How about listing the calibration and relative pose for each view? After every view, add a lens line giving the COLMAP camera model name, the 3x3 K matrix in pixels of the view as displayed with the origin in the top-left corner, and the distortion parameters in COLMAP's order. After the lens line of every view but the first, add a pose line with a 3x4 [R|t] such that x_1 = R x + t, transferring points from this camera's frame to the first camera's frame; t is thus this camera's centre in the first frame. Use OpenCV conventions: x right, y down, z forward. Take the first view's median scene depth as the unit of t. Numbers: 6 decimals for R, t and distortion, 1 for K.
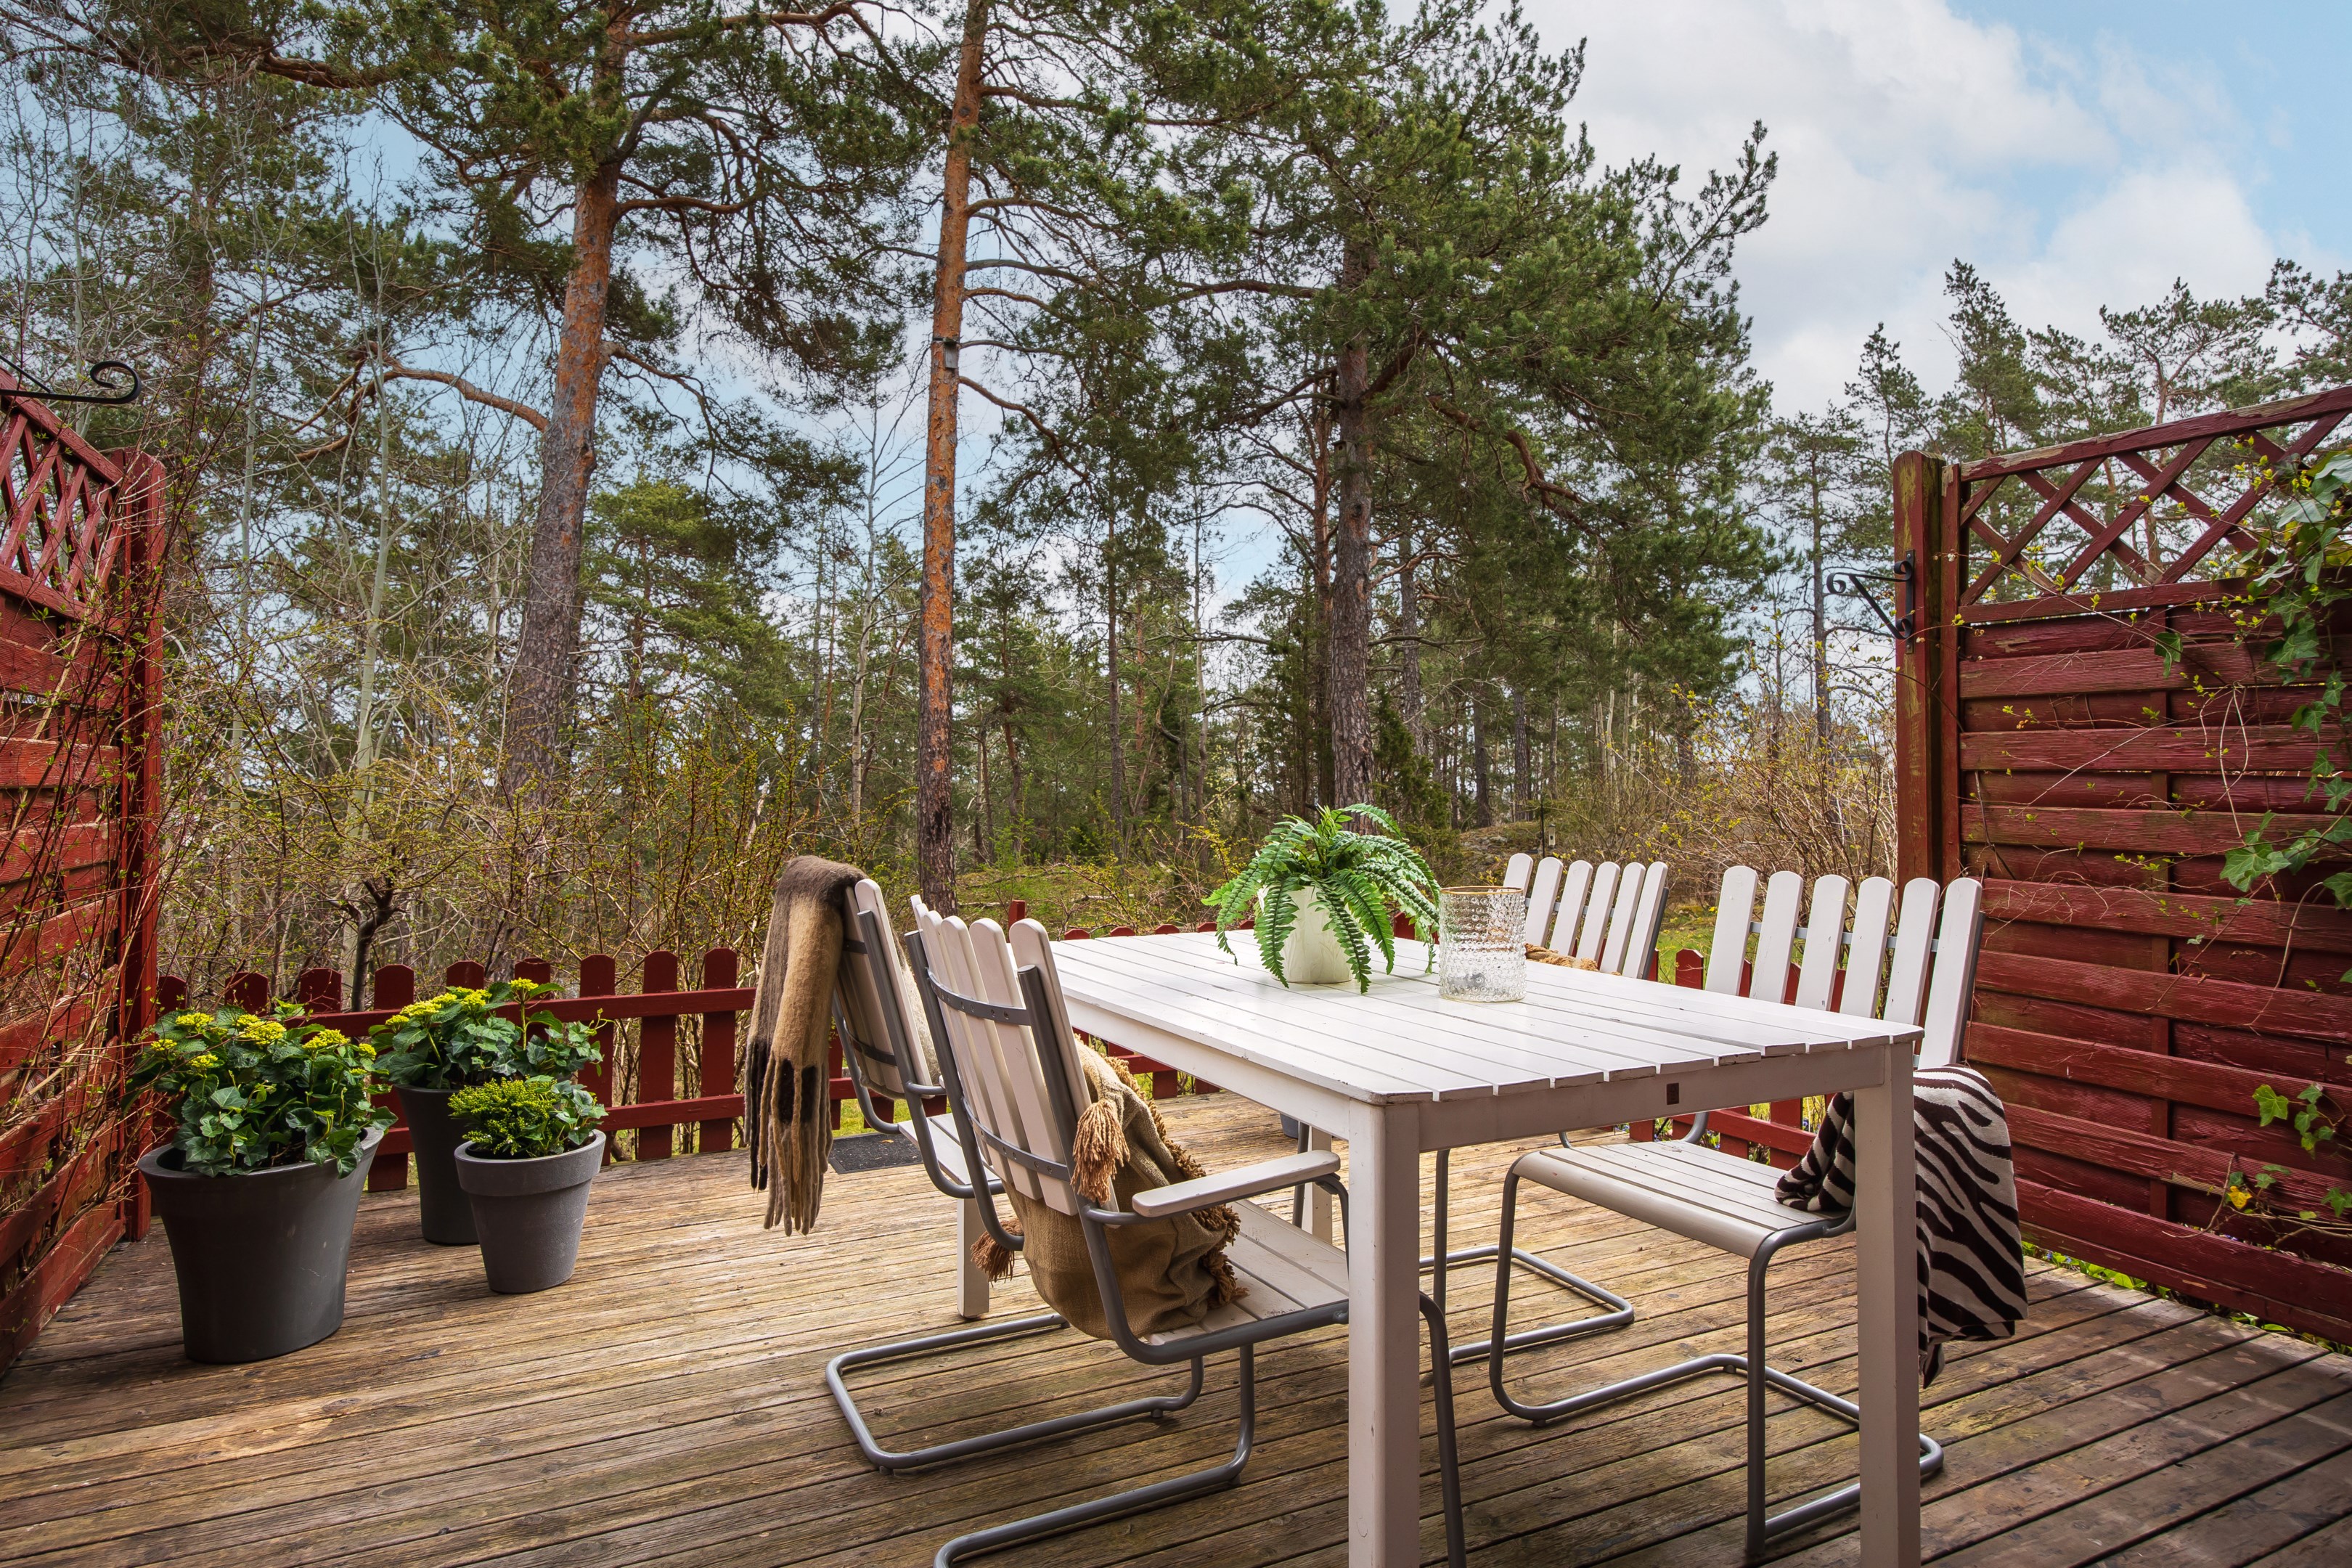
lens RADIAL K [[1334.3, 0, 1177.2], [0, 1334.3, 783.9], [0, 0, 1]] dist [-0.000551, -0.001694]
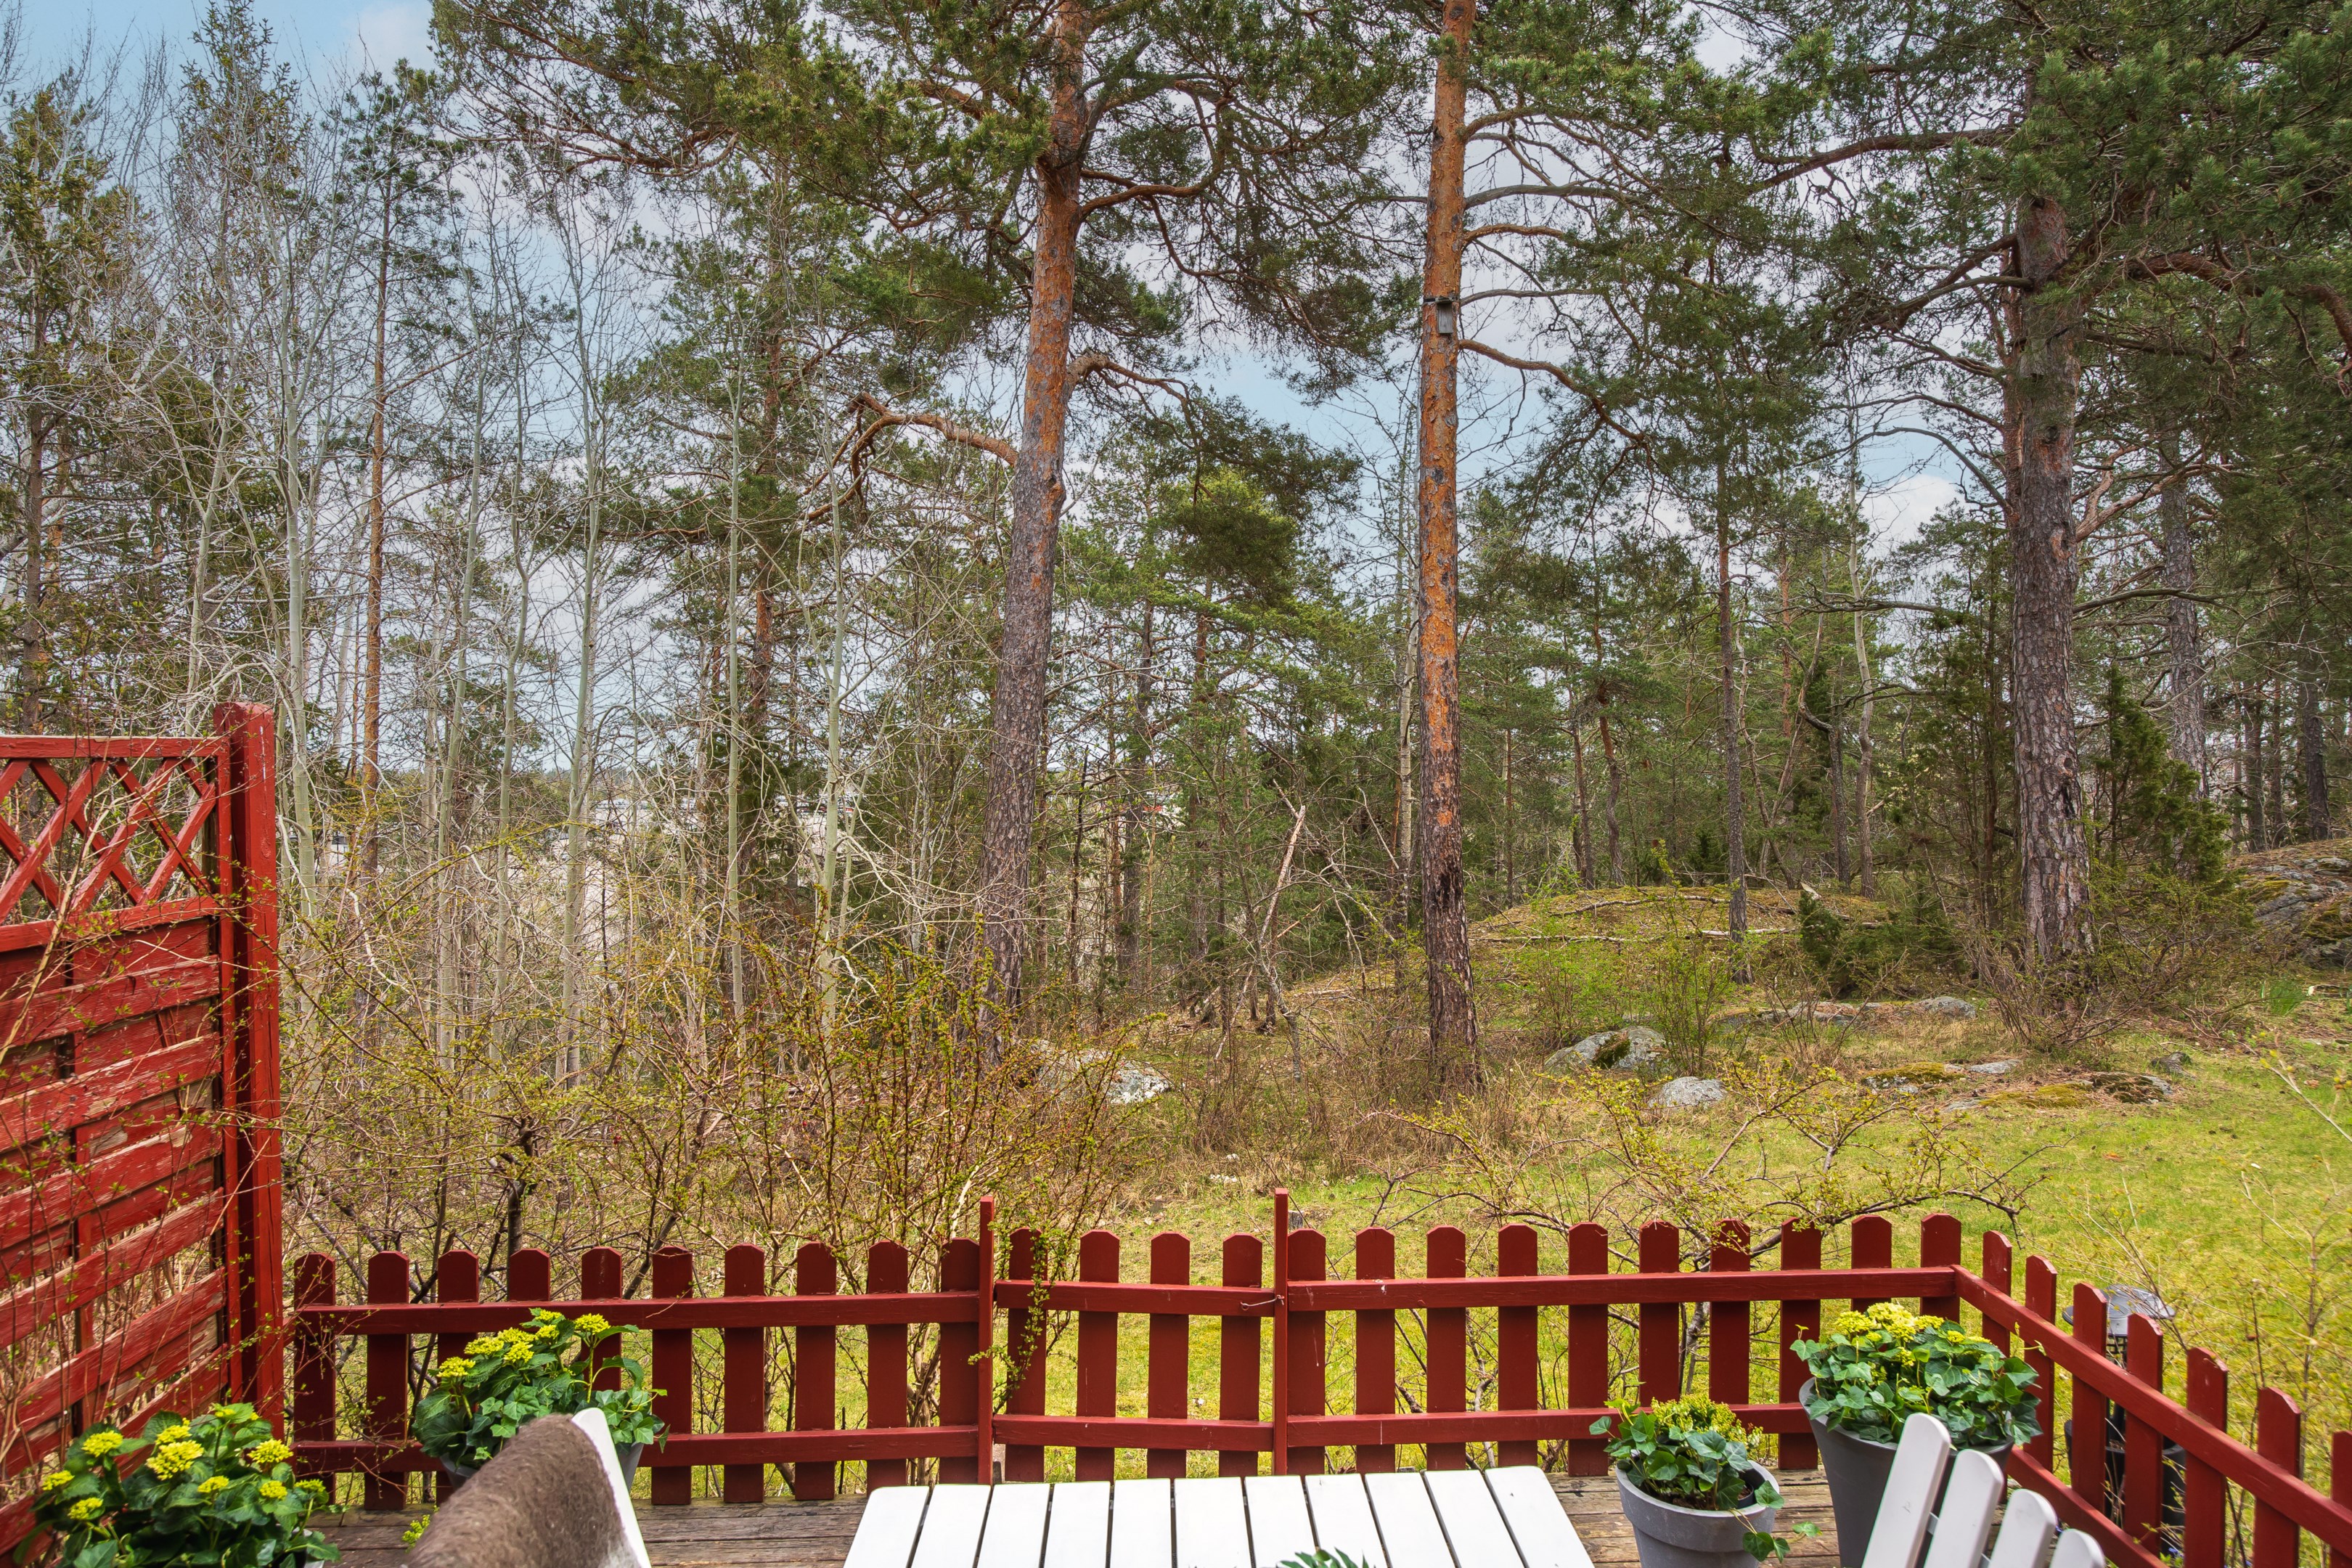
lens RADIAL K [[1481.8, 0, 1162.9], [0, 1481.8, 773.6], [0, 0, 1]] dist [0.000499, 0.001384]
pose [[0.899801, -0.015480, -0.436025, 0.060246], [0.022345, 0.999694, 0.010620, -0.050673], [0.435727, -0.019299, 0.899872, 0.092972]]
